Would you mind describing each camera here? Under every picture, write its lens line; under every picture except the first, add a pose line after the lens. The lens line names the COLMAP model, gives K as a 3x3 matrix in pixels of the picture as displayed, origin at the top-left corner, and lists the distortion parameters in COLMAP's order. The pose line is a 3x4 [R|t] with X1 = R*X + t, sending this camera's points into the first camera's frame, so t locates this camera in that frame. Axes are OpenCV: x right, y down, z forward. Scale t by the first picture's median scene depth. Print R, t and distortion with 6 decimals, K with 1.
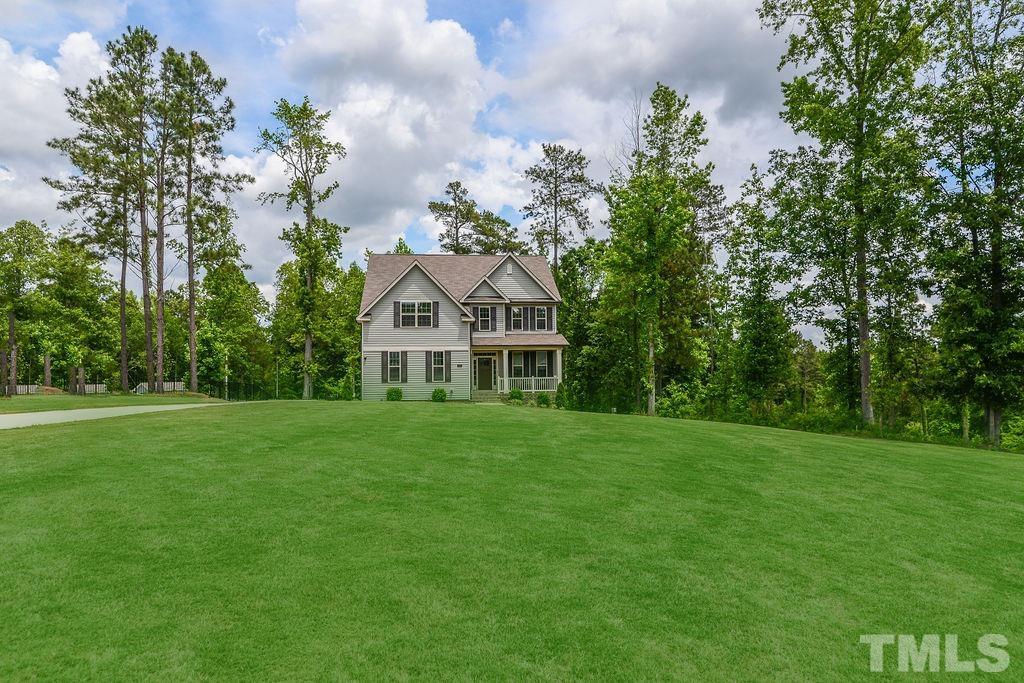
lens RADIAL K [[647.3, 0, 508.7], [0, 647.3, 340.8], [0, 0, 1]] dist [-0.039686, 0.005014]
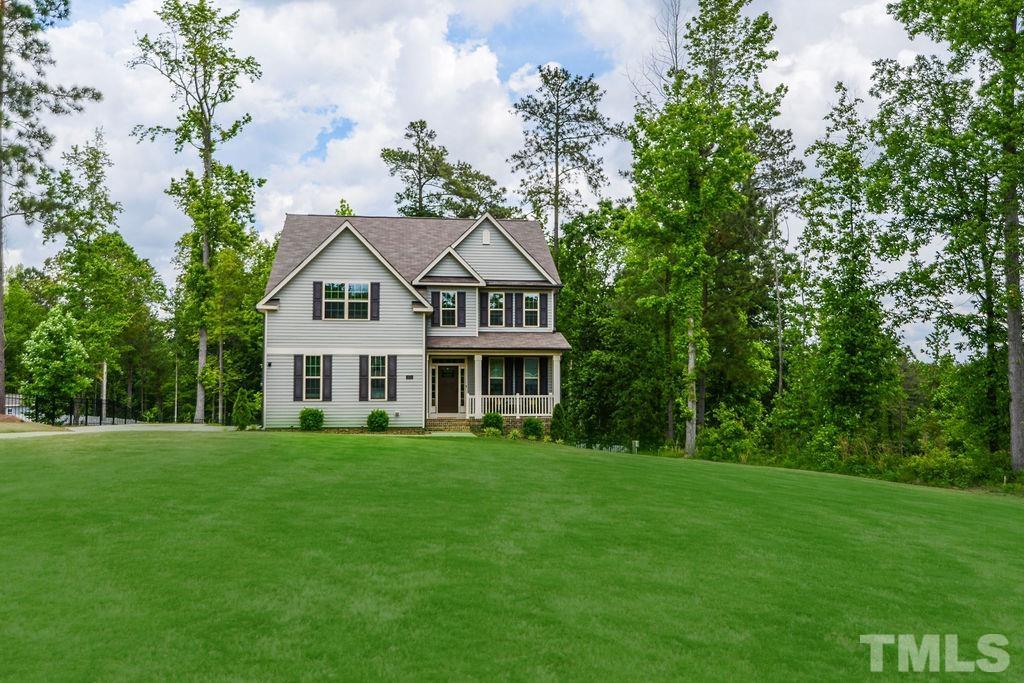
lens RADIAL K [[847.8, 0, 507.7], [0, 847.8, 344.3], [0, 0, 1]] dist [0.003119, -0.064125]
pose [[0.999861, 0.012306, 0.011276, 0.016148], [-0.012317, 0.999924, 0.000929, 0.001826], [-0.011263, -0.001067, 0.999936, 0.103433]]
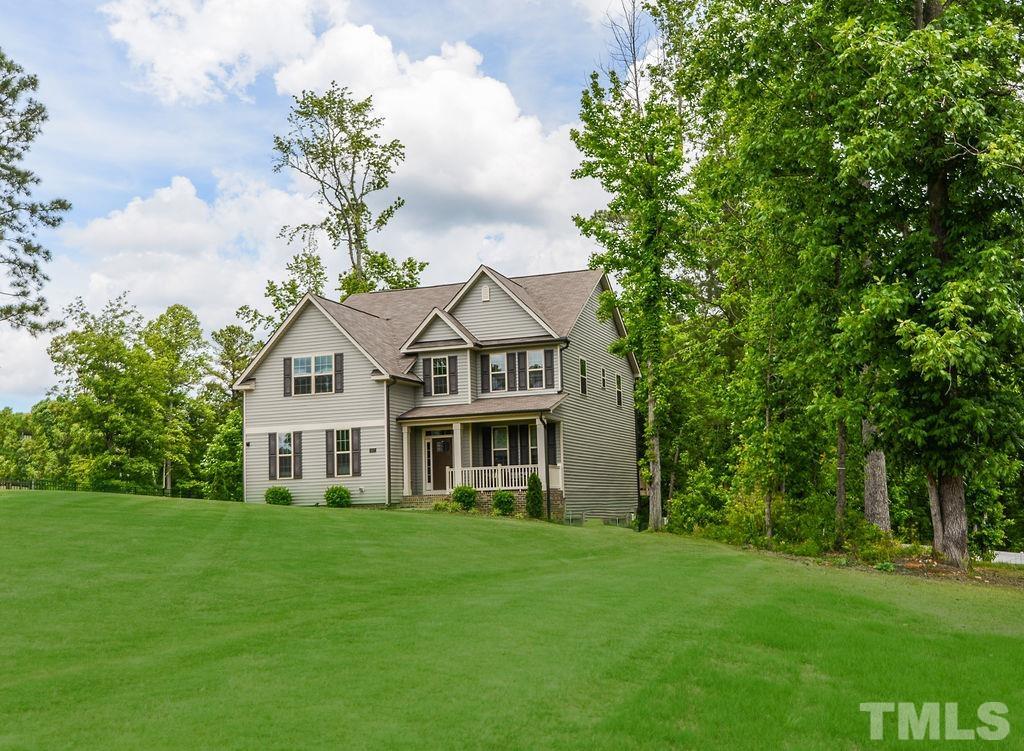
lens RADIAL K [[1010.2, 0, 559.5], [0, 1010.2, 407.2], [0, 0, 1]] dist [-0.008523, 0.000000]
pose [[0.904829, -0.057504, -0.421875, 0.492330], [0.040904, 0.997995, -0.048301, 0.049640], [0.423807, 0.026448, 0.905366, 0.170239]]
